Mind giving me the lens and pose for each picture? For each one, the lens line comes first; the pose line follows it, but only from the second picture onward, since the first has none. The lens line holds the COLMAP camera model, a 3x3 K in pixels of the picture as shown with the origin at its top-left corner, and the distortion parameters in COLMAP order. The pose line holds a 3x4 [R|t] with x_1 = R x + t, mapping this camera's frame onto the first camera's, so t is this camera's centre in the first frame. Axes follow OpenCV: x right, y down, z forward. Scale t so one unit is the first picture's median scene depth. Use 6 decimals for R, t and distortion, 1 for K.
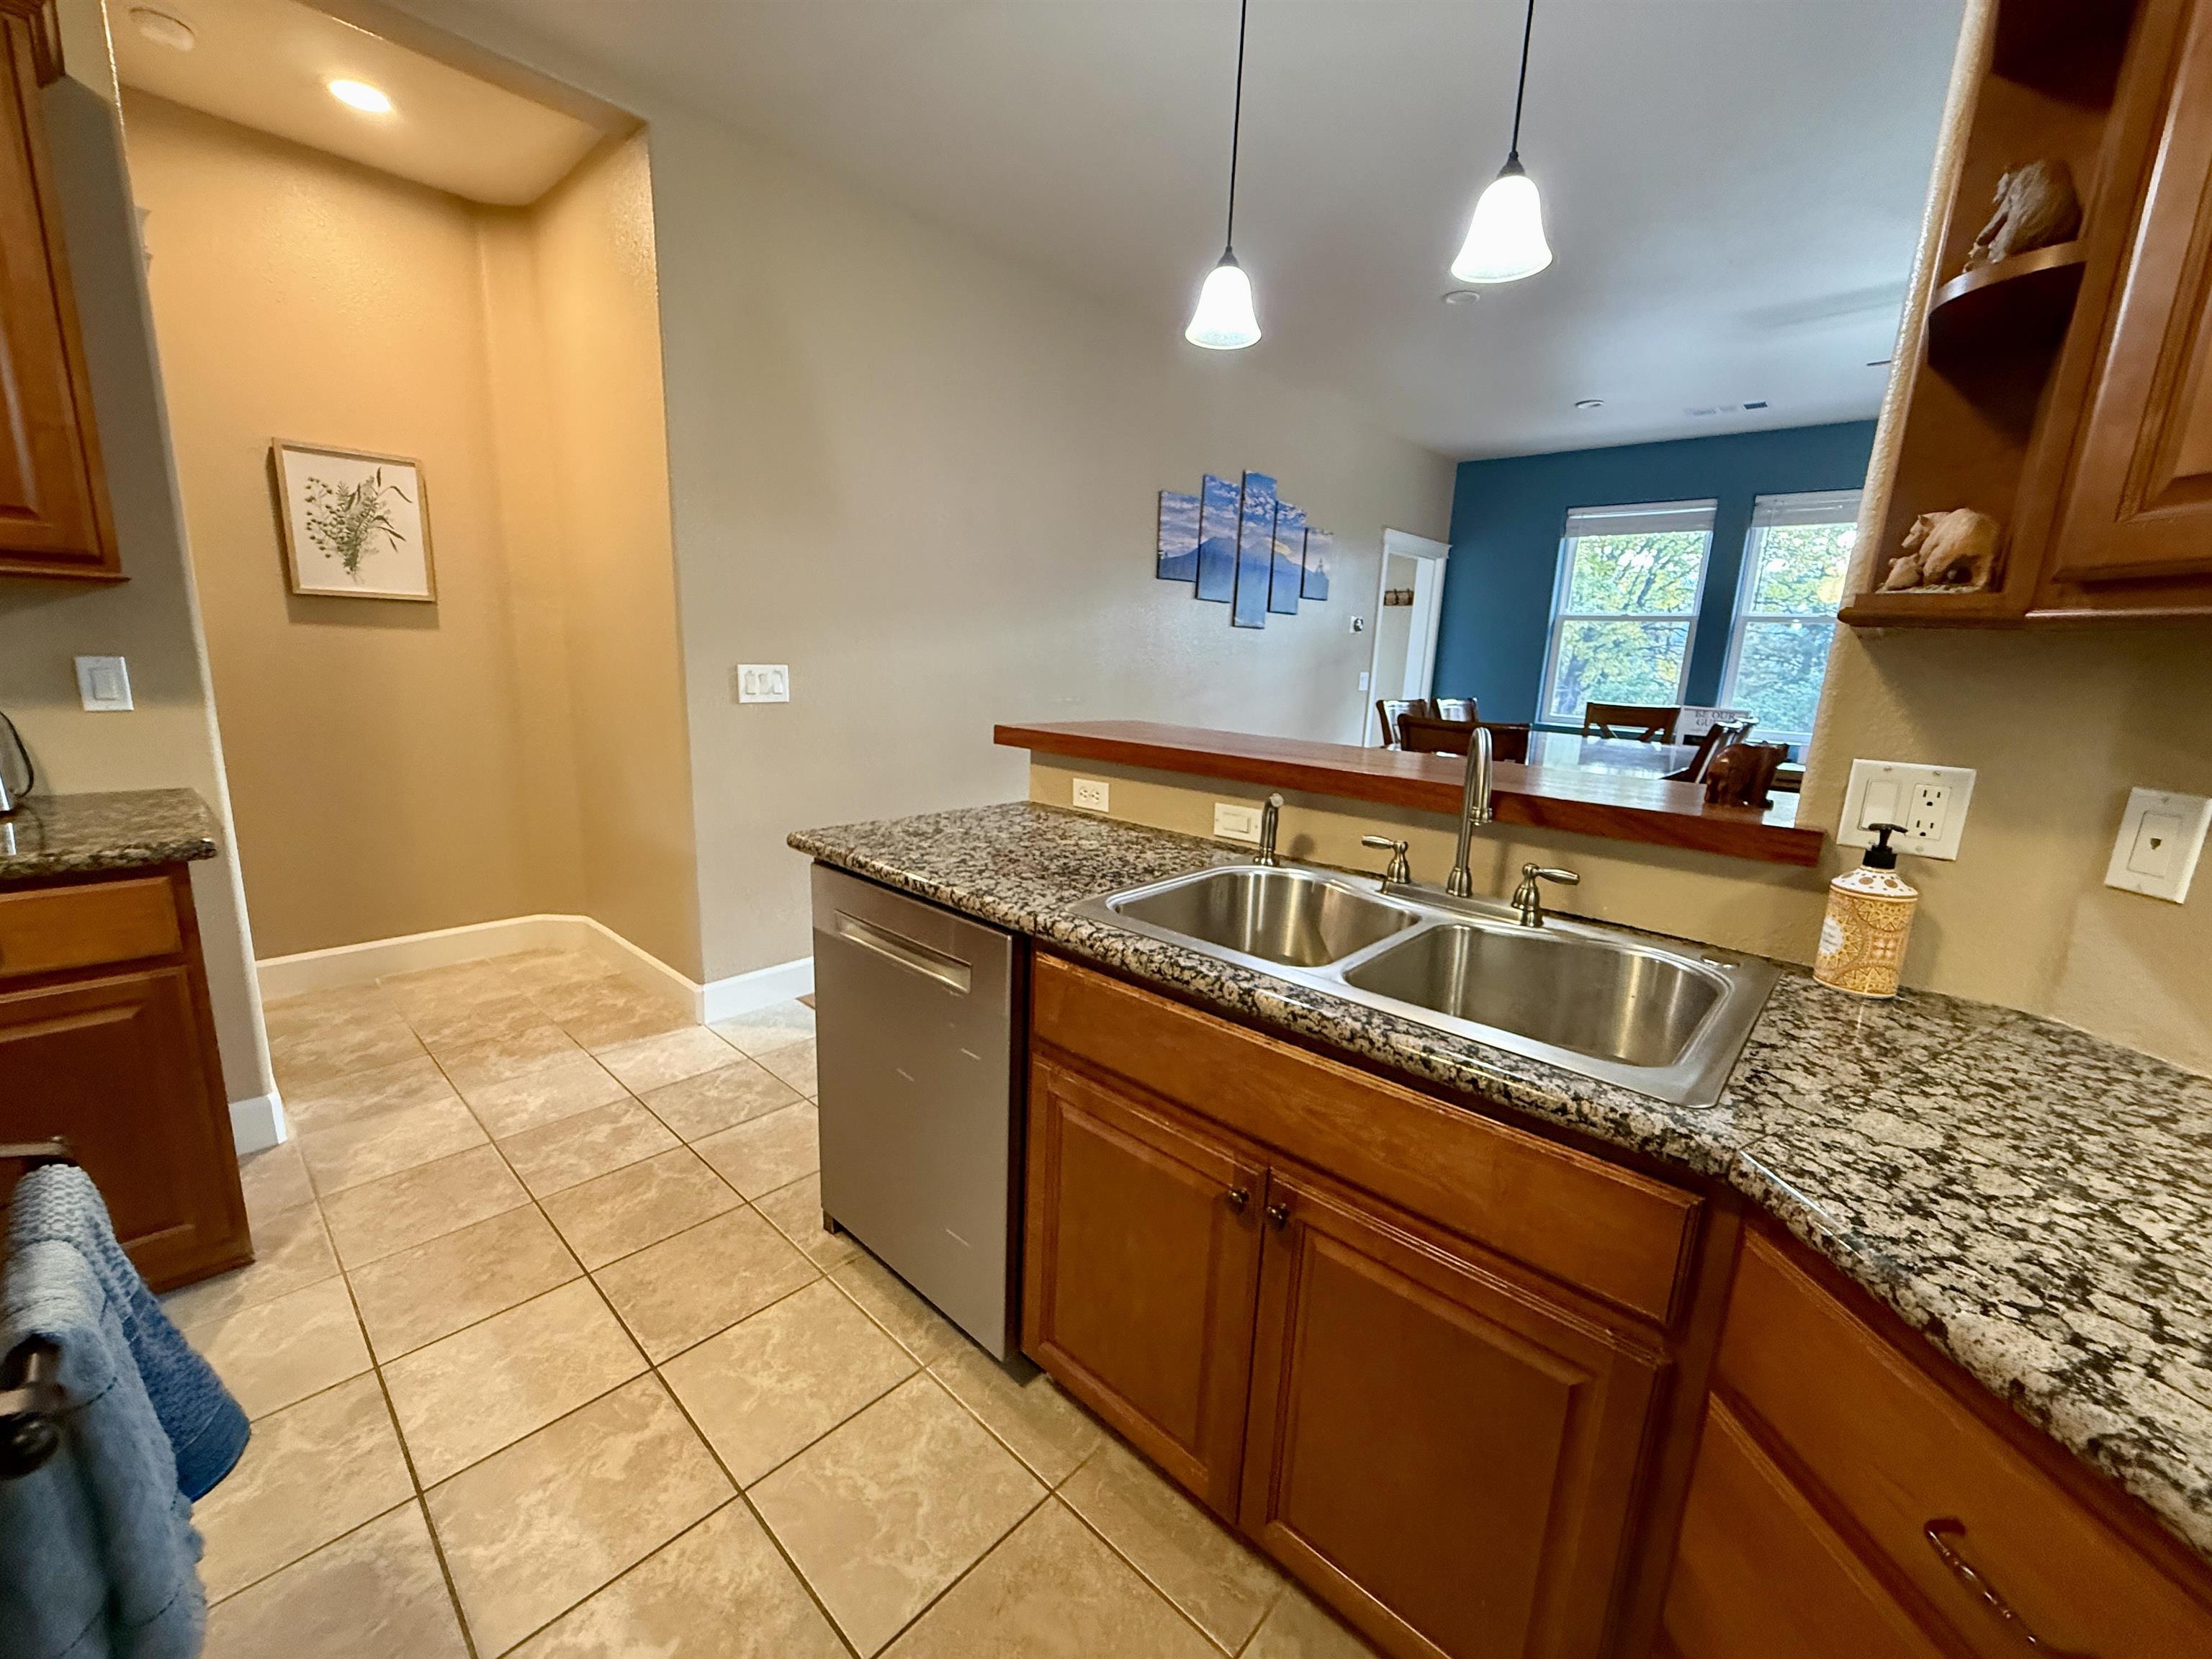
lens RADIAL K [[881.0, 0, 1107.6], [0, 881.0, 833.6], [0, 0, 1]] dist [-0.002215, 0.001453]
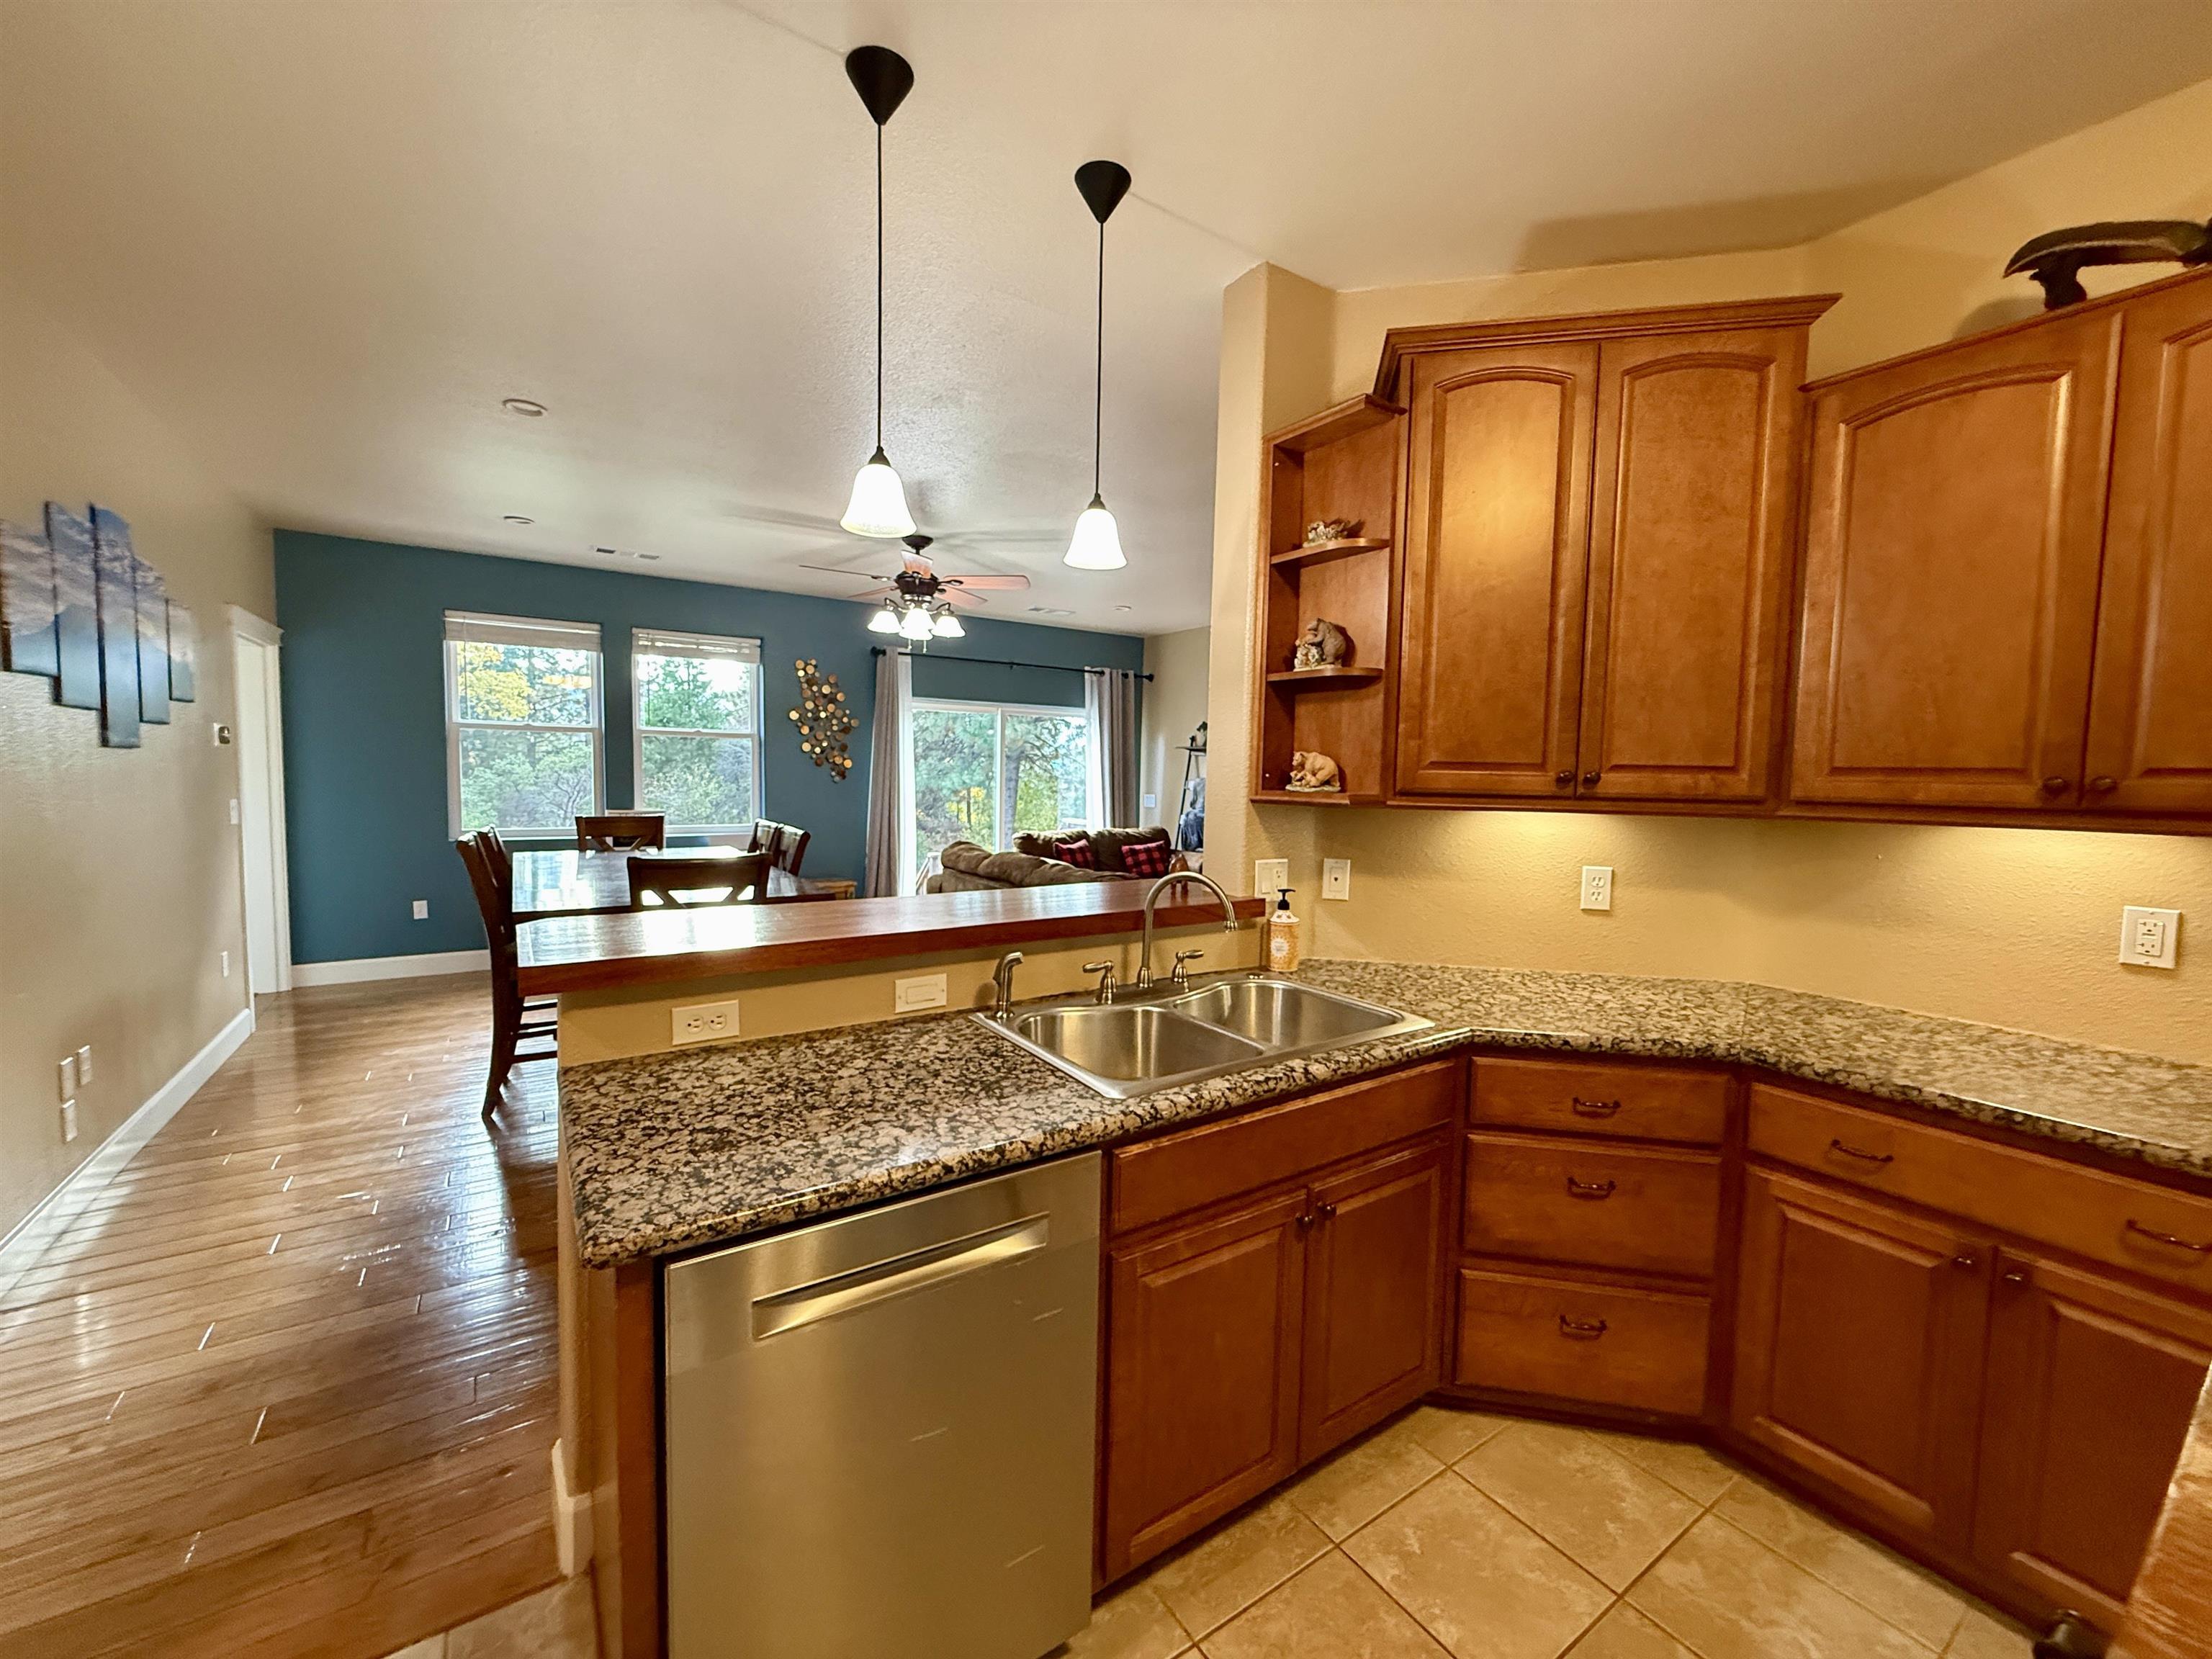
lens RADIAL K [[881.0, 0, 1095.8], [0, 881.0, 831.6], [0, 0, 1]] dist [-0.002215, 0.001453]
pose [[0.239456, -0.103224, 0.965404, -0.750777], [0.190668, 0.979970, 0.057489, -0.211079], [-0.952002, 0.170305, 0.254341, 0.512564]]
